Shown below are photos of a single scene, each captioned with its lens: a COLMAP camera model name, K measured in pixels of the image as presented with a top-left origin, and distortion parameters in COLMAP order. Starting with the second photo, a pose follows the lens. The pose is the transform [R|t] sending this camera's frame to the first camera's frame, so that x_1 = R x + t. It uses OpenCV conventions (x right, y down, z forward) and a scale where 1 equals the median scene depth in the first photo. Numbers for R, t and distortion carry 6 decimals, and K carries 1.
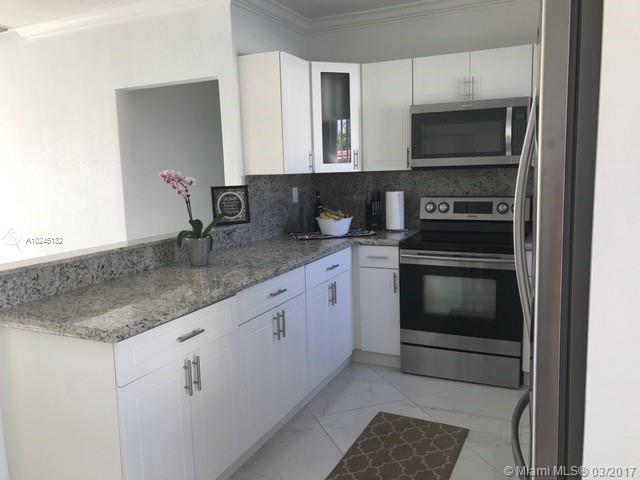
lens RADIAL K [[519.4, 0, 315.4], [0, 519.4, 238.2], [0, 0, 1]] dist [-0.001065, -0.029544]
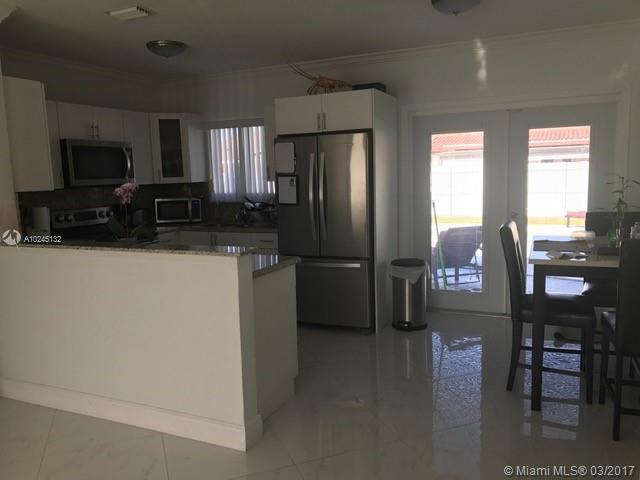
lens RADIAL K [[519.4, 0, 319.7], [0, 519.4, 241.4], [0, 0, 1]] dist [-0.001065, -0.029544]
pose [[-0.012850, -0.094616, 0.995431, -1.089536], [0.158559, 0.982724, 0.095456, -0.026391], [-0.987266, 0.159062, 0.002374, 0.398878]]
